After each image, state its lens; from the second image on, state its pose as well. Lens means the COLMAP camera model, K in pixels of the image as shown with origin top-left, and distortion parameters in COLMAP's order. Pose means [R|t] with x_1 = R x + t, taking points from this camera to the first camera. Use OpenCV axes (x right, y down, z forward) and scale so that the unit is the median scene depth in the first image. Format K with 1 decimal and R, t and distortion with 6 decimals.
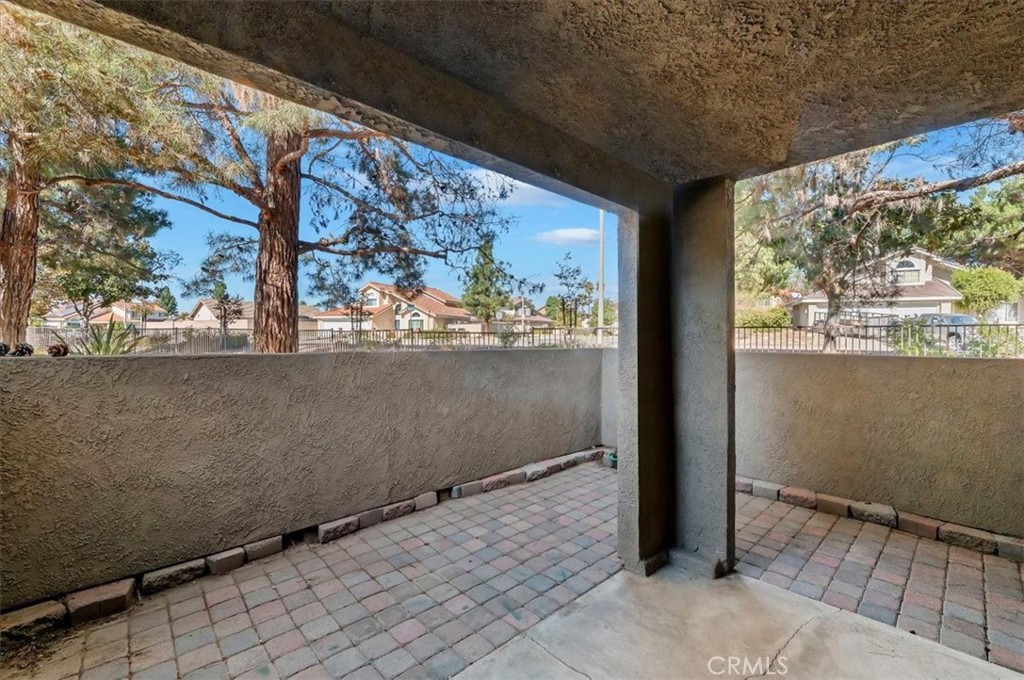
lens RADIAL K [[413.8, 0, 517.1], [0, 413.8, 341.7], [0, 0, 1]] dist [-0.002000, -0.000434]
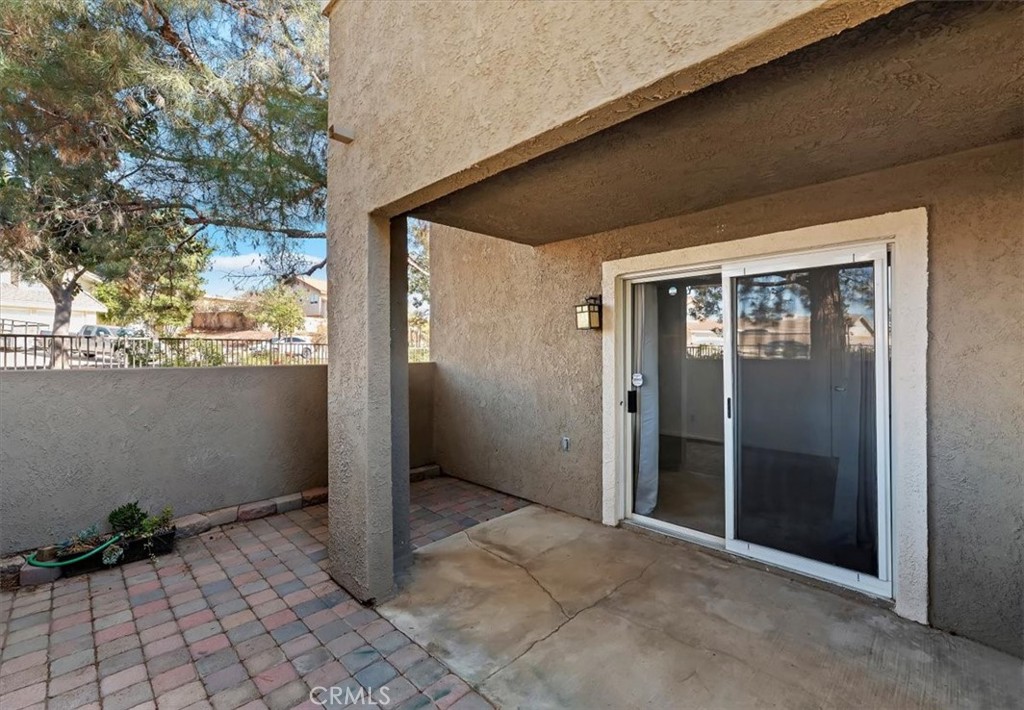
lens RADIAL K [[451.7, 0, 512.0], [0, 451.7, 355.0], [0, 0, 1]] dist [-0.000965, -0.000160]
pose [[-0.025462, -0.006743, 0.999653, -0.609162], [0.006331, 0.999956, 0.006906, 0.000058], [-0.999656, 0.006505, -0.025418, 0.613990]]
